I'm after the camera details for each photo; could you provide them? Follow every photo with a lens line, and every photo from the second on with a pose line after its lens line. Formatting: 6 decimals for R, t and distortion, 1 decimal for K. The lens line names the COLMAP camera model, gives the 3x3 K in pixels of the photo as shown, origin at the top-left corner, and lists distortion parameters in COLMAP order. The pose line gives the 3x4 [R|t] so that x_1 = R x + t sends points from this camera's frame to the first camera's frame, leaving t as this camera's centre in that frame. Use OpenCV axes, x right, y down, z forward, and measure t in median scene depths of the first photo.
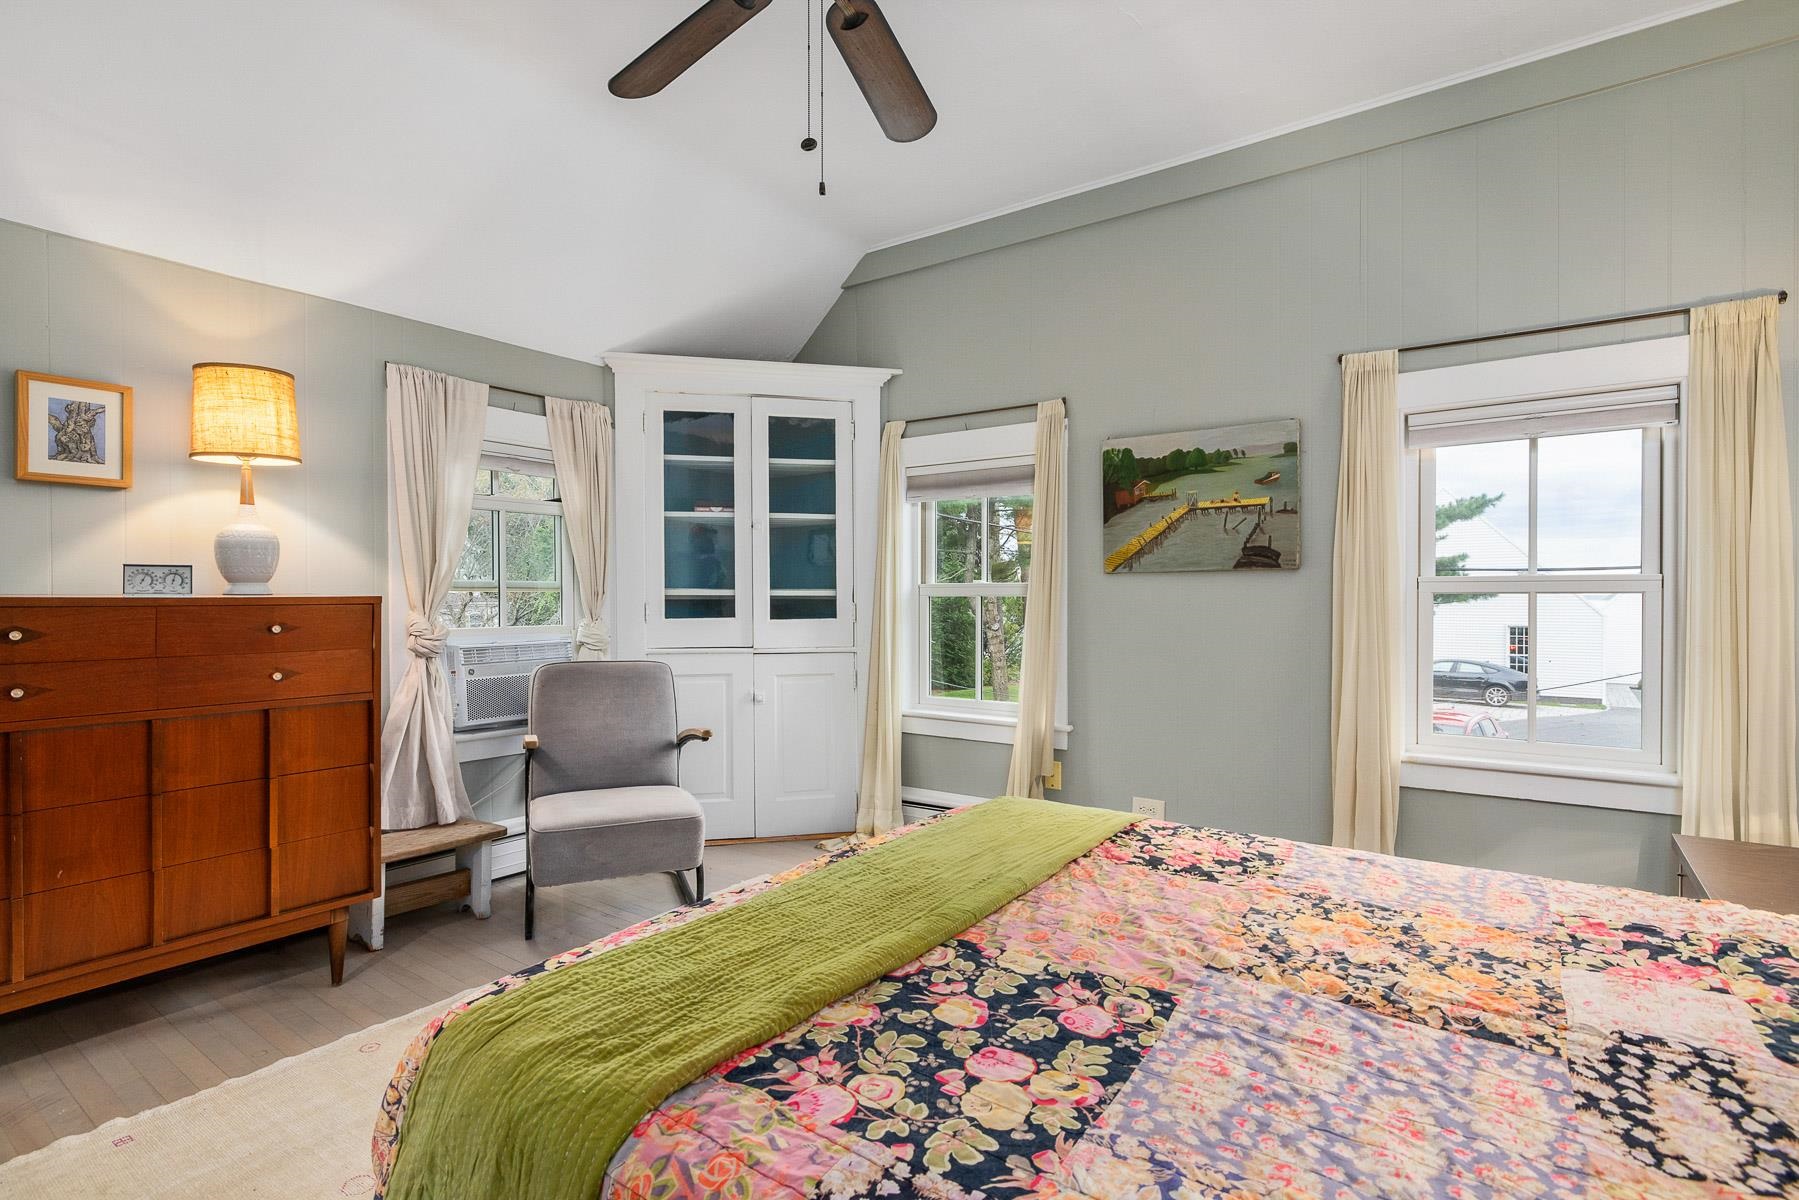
lens RADIAL K [[887.4, 0, 900.2], [0, 887.4, 602.0], [0, 0, 1]] dist [-0.011144, 0.002654]
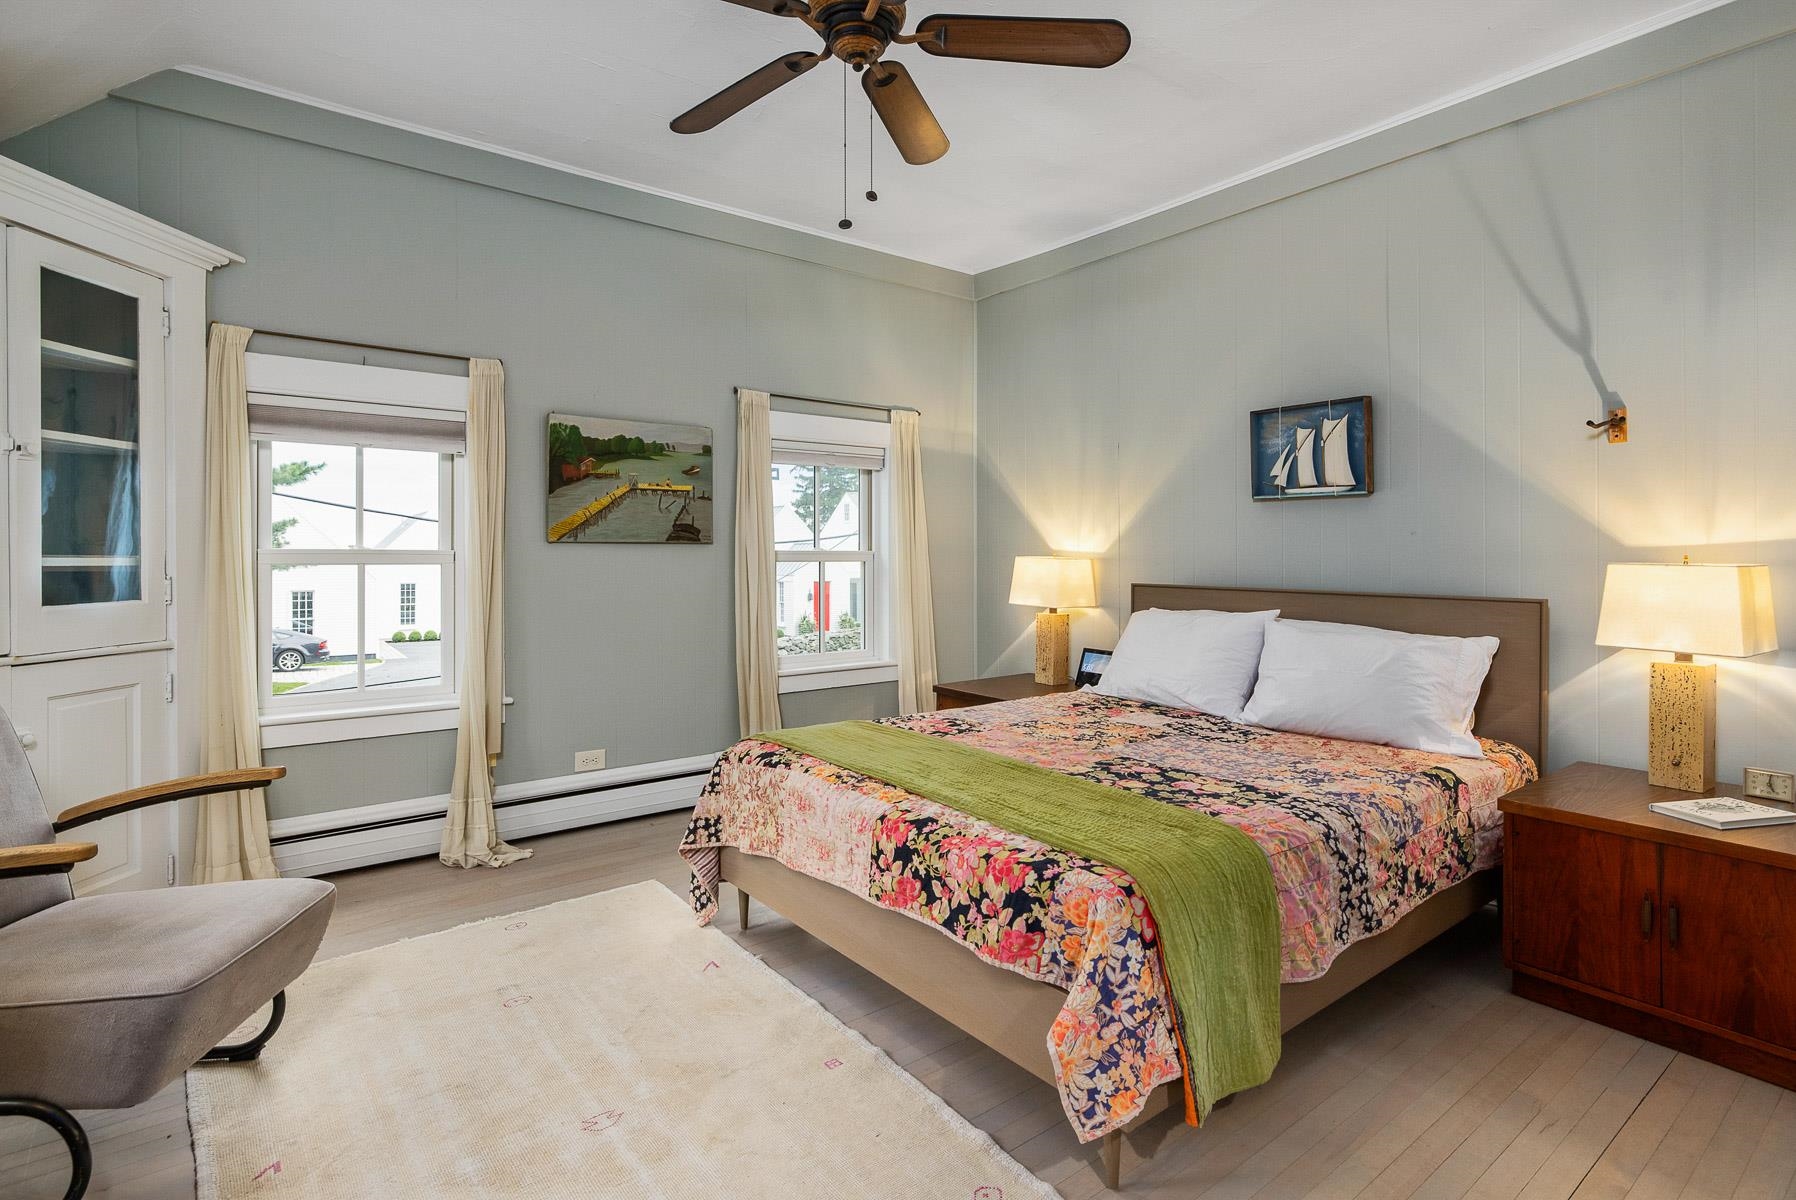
lens RADIAL K [[937.5, 0, 848.6], [0, 937.5, 549.7], [0, 0, 1]] dist [-0.007859, -0.001327]
pose [[0.280049, 0.009383, 0.959940, -0.774022], [0.008234, 0.999892, -0.012176, -0.008462], [-0.959950, 0.011314, 0.279942, 0.394680]]
